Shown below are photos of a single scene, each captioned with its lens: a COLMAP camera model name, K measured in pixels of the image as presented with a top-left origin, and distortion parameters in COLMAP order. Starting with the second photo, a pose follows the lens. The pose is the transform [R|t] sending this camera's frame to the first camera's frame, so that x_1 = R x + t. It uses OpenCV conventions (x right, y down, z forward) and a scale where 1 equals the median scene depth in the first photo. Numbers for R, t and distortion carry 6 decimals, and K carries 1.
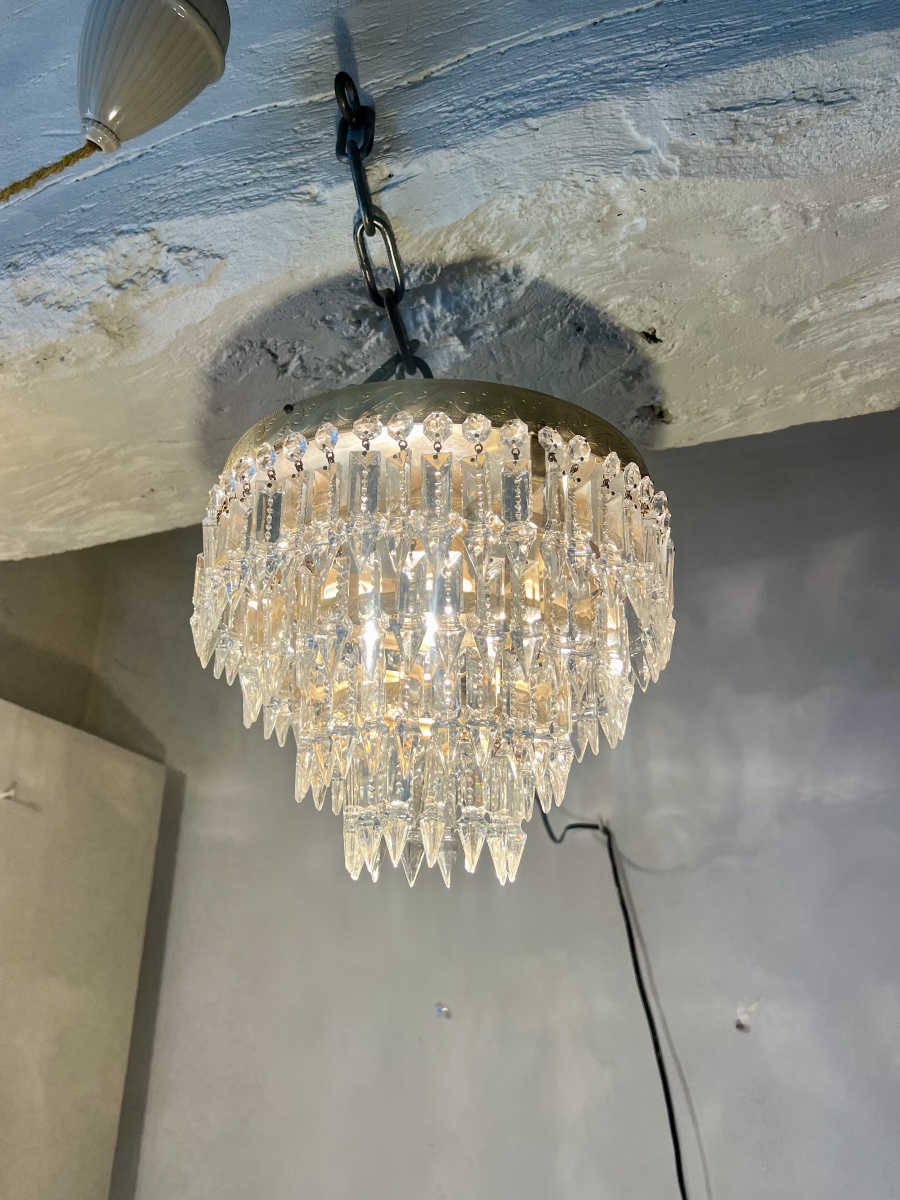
lens RADIAL K [[968.8, 0, 426.8], [0, 968.8, 599.0], [0, 0, 1]] dist [0.081721, -0.170369]
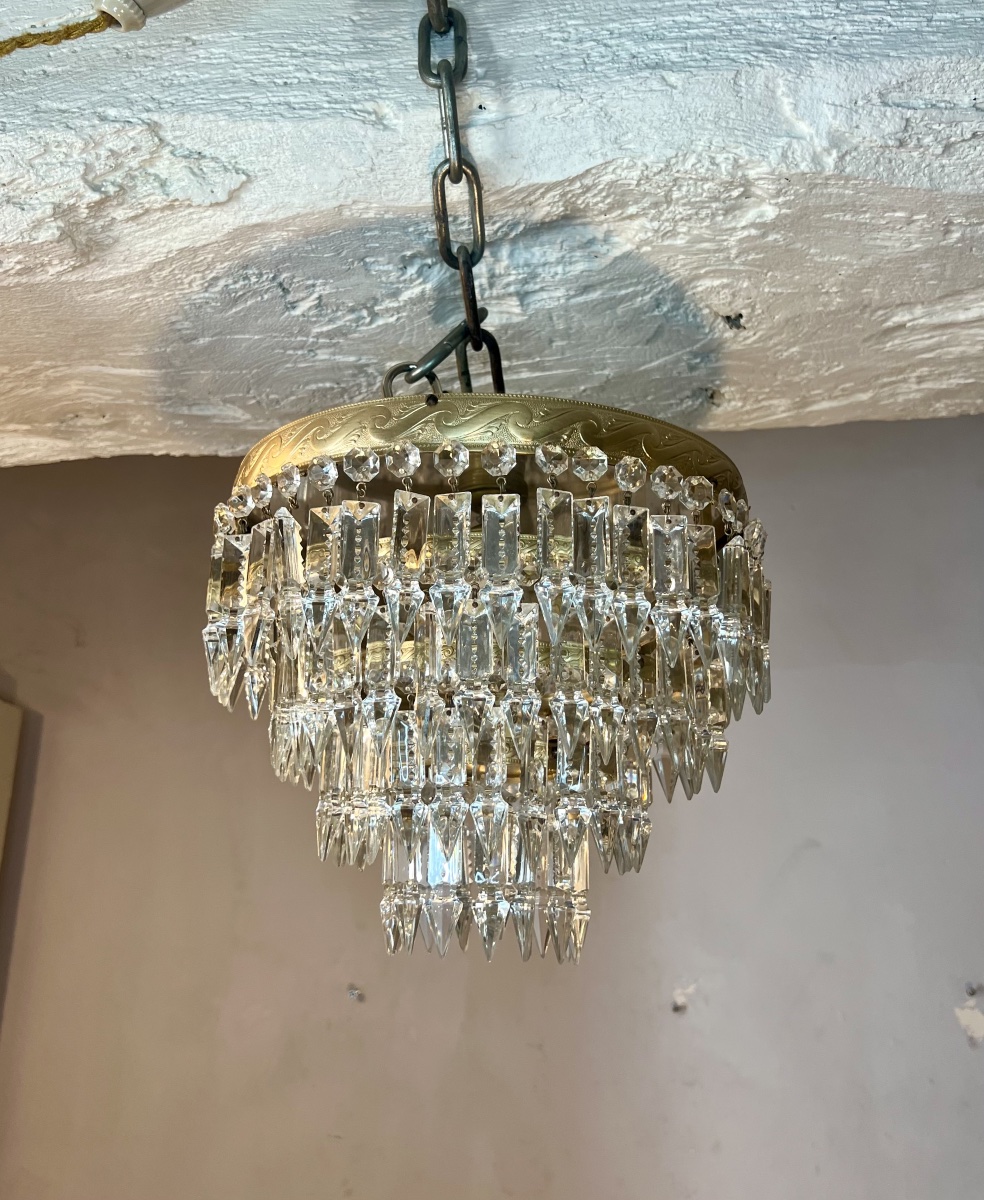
lens RADIAL K [[1090.0, 0, 498.2], [0, 1090.0, 592.0], [0, 0, 1]] dist [0.091027, -0.200234]
pose [[0.976722, 0.049796, 0.208649, -0.181244], [-0.072075, 0.992316, 0.100572, -0.120560], [-0.202037, -0.113269, 0.972806, 0.064129]]
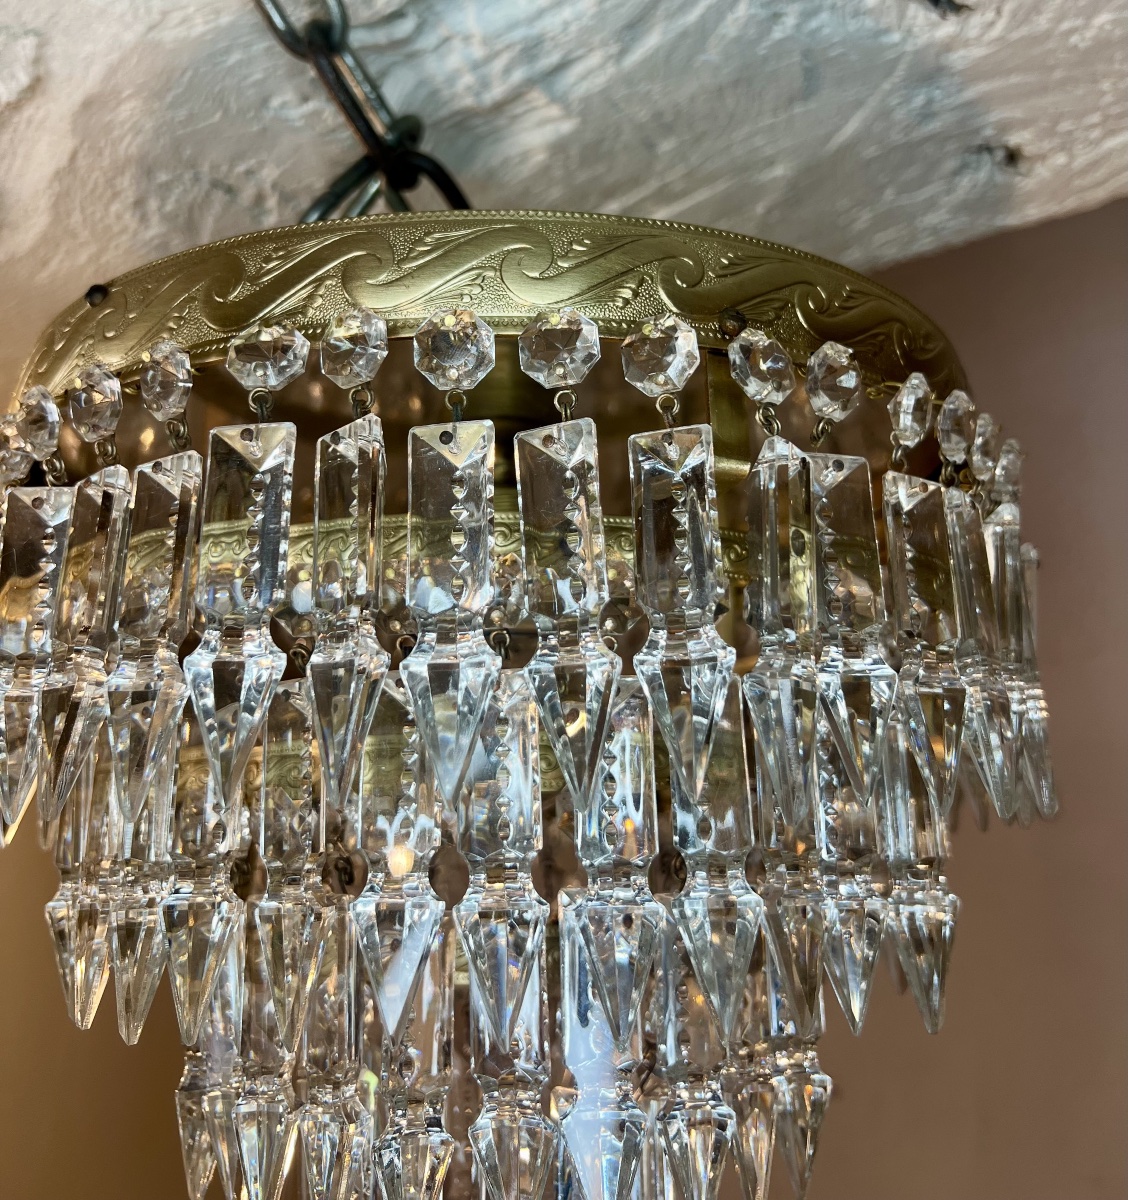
lens RADIAL K [[1141.5, 0, 560.7], [0, 1141.5, 457.0], [0, 0, 1]] dist [-0.006568, 0.000739]
pose [[0.965220, -0.131324, -0.226064, 0.160923], [0.139477, 0.990015, 0.020409, -0.102352], [0.221127, -0.051230, 0.973899, 0.464903]]
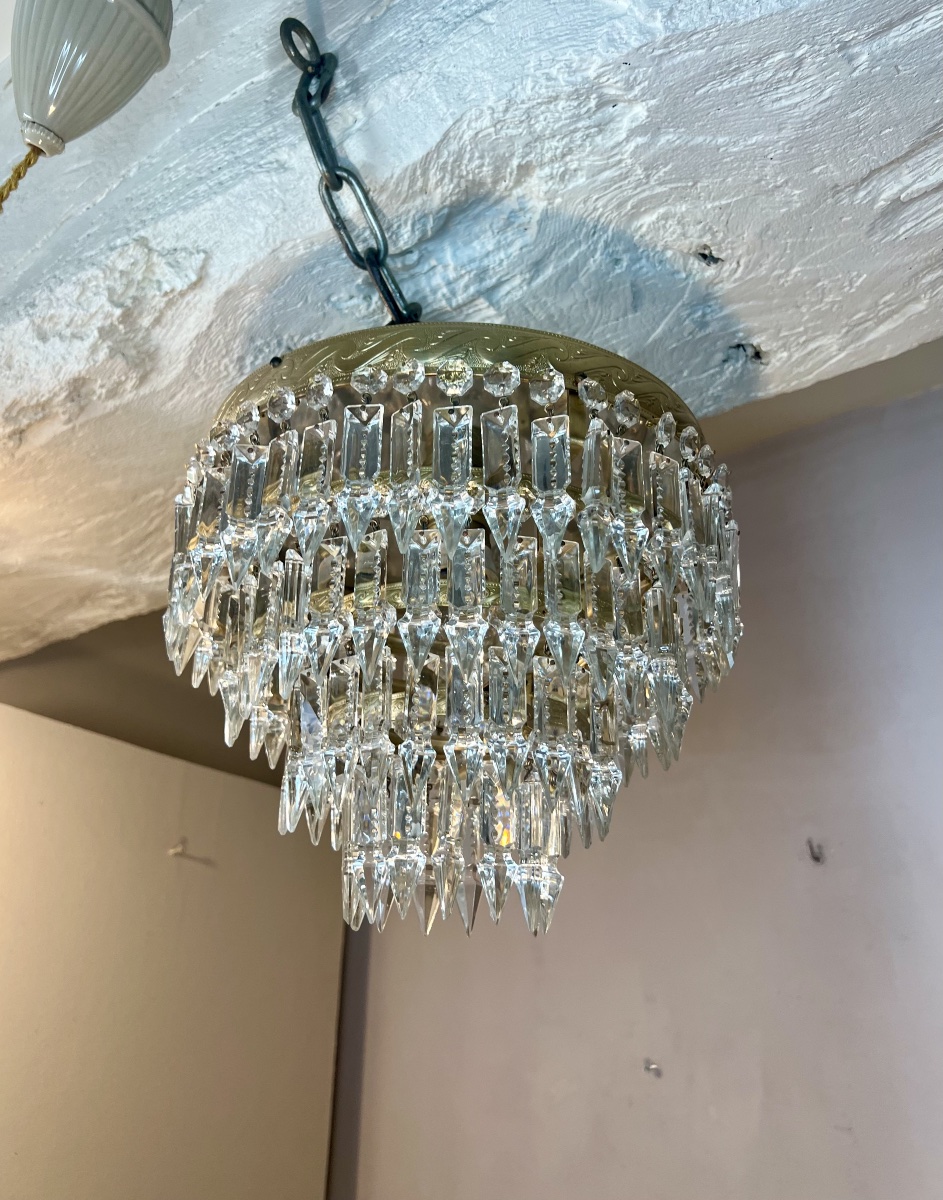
lens RADIAL K [[958.1, 0, 473.9], [0, 958.1, 583.6], [0, 0, 1]] dist [0.013121, -0.014684]
pose [[0.972916, -0.109305, -0.203681, 0.184218], [0.098120, 0.993098, -0.064260, 0.042865], [0.209299, 0.042534, 0.976926, 0.184037]]
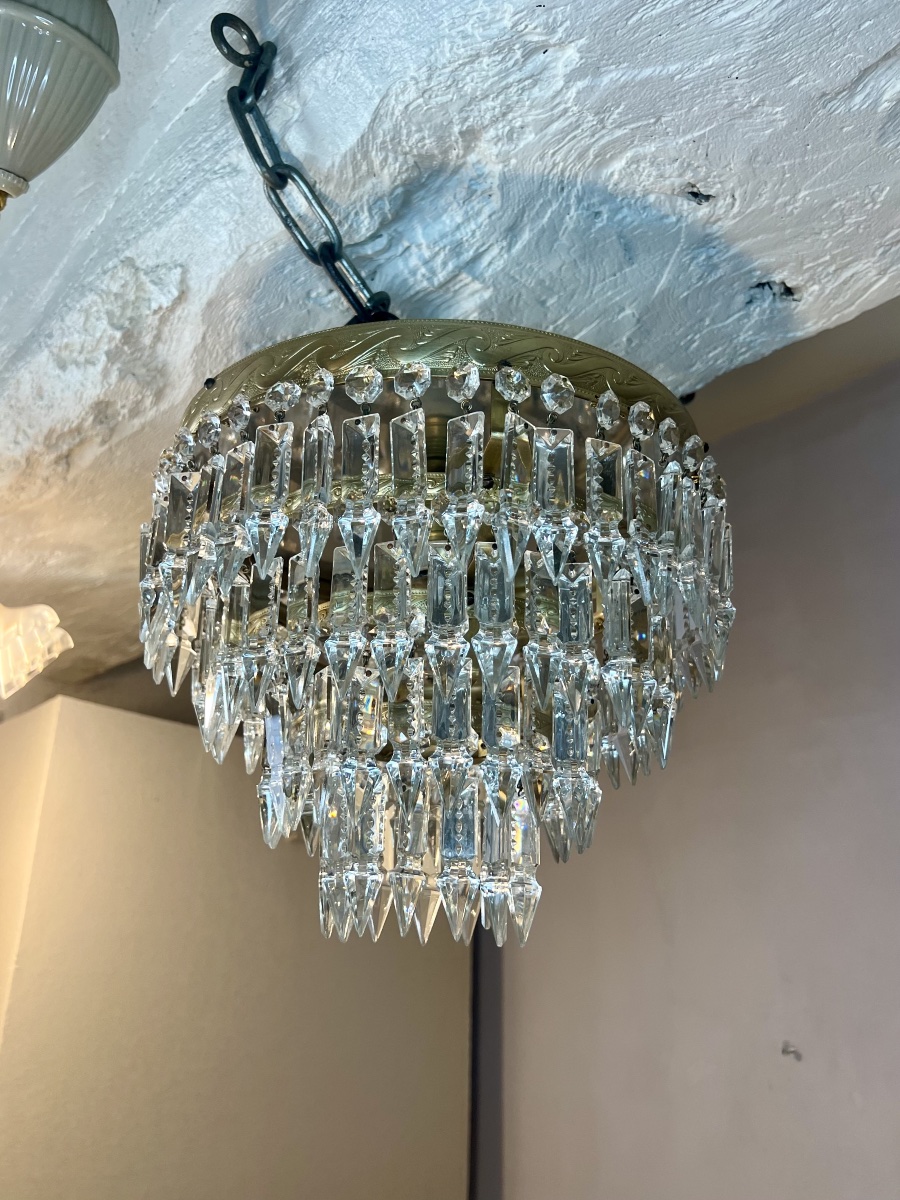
lens RADIAL K [[996.1, 0, 450.0], [0, 996.1, 600.0], [0, 0, 1]] dist [0.006392, -0.000658]
pose [[0.903767, -0.166631, -0.394258, 0.329682], [0.168027, 0.985287, -0.031255, 0.028980], [0.393665, -0.037999, 0.918468, 0.231433]]
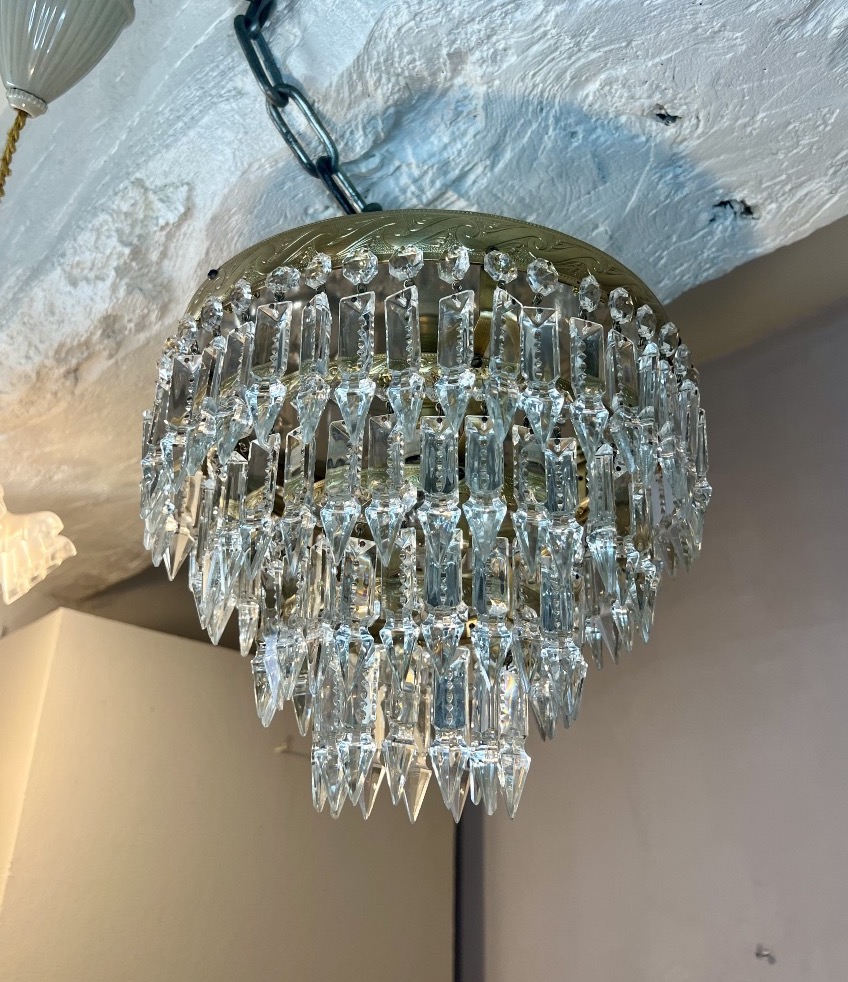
lens RADIAL K [[917.8, 0, 450.9], [0, 917.8, 463.0], [0, 0, 1]] dist [0.014005, -0.018017]
pose [[0.911949, -0.199329, -0.358633, 0.304650], [0.170981, 0.979176, -0.109448, 0.071250], [0.372981, 0.038491, 0.927040, 0.252368]]
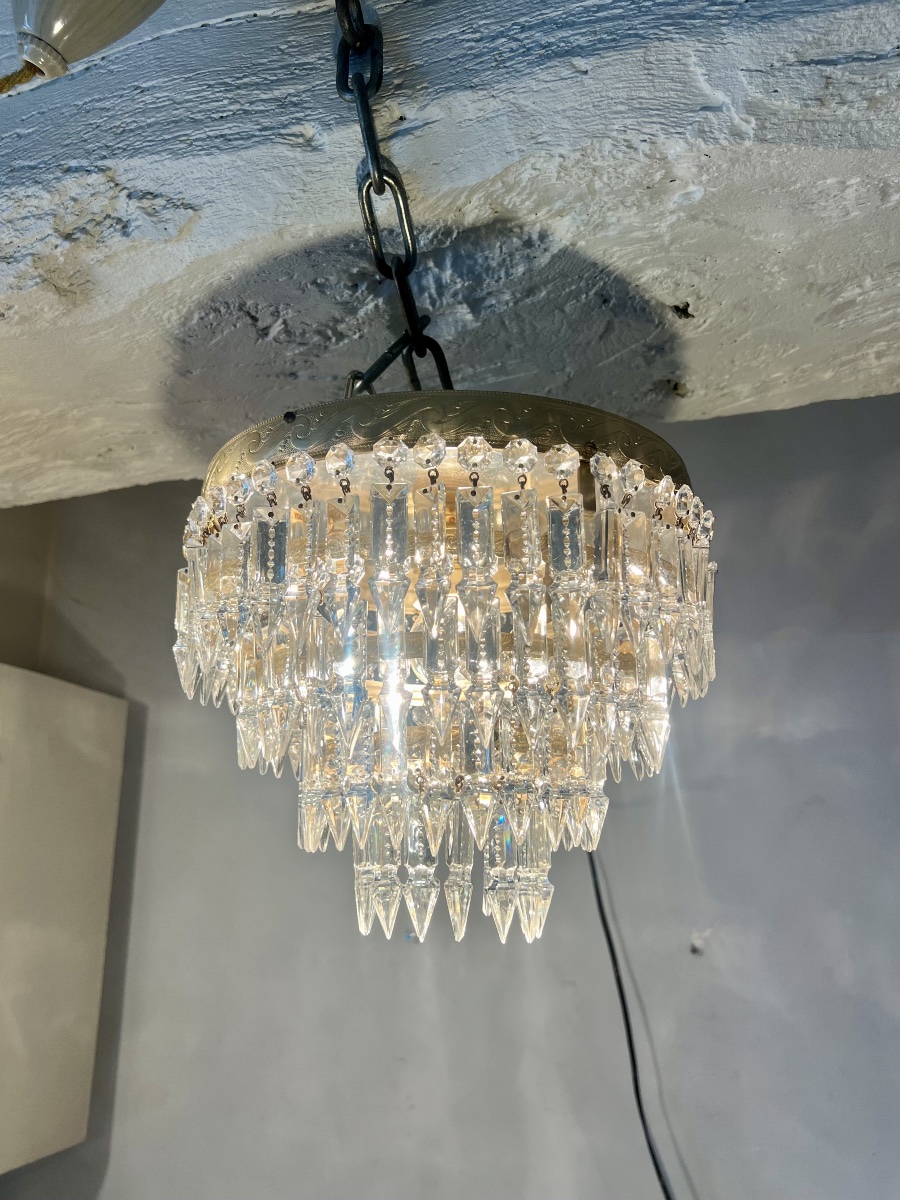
lens RADIAL K [[925.9, 0, 444.2], [0, 925.9, 618.6], [0, 0, 1]] dist [0.026055, -0.039921]
pose [[0.996534, -0.003527, 0.083116, -0.064328], [-0.008341, 0.989831, 0.142002, -0.116280], [-0.082772, -0.142203, 0.986371, 0.146423]]
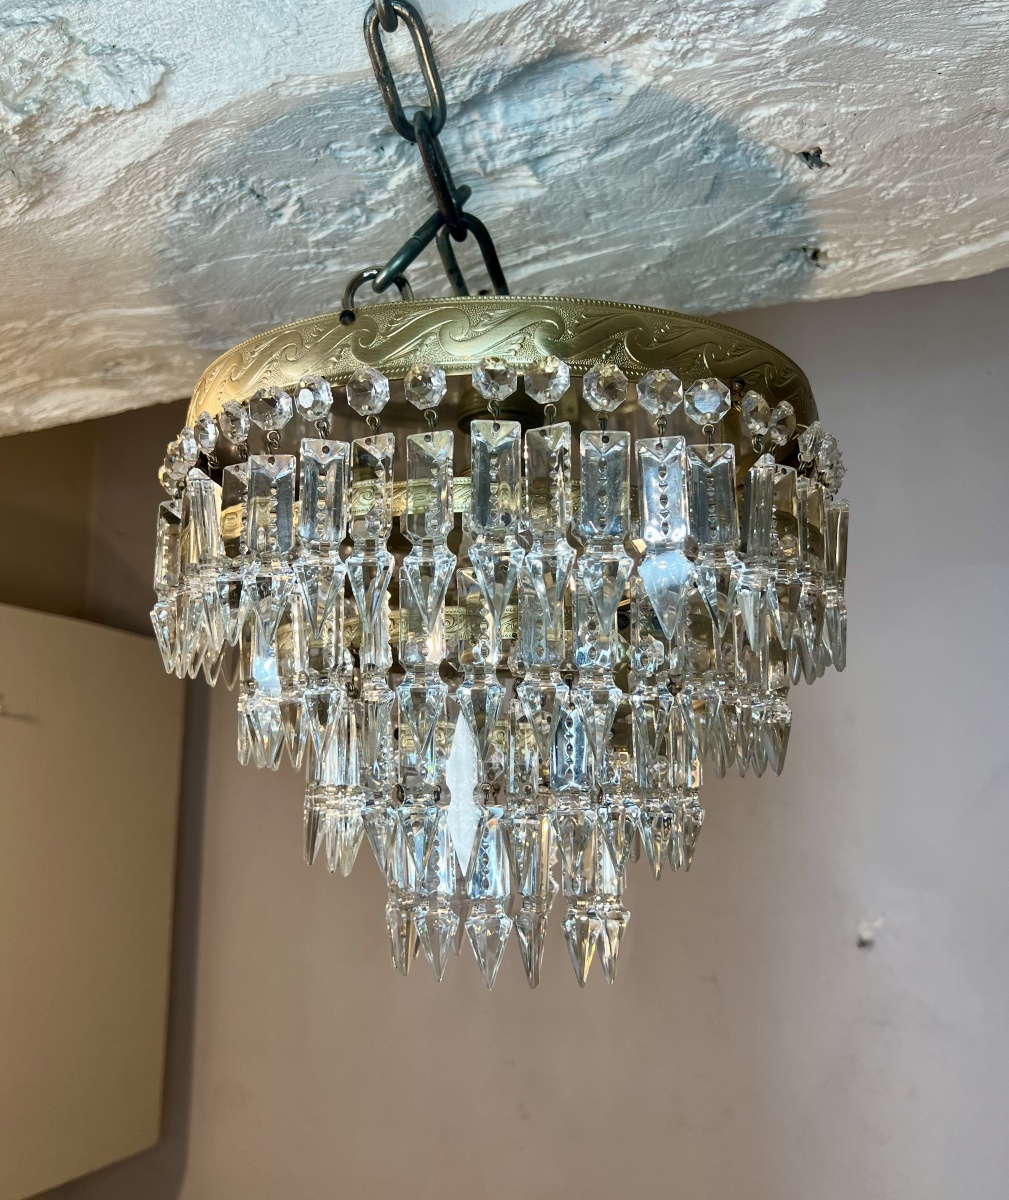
lens RADIAL K [[1095.3, 0, 482.7], [0, 1095.3, 599.1], [0, 0, 1]] dist [-0.004954, 0.011285]
pose [[0.999562, -0.028399, -0.008342, -0.002008], [0.029513, 0.977769, 0.207598, -0.144050], [0.002261, -0.207753, 0.978179, 0.206758]]
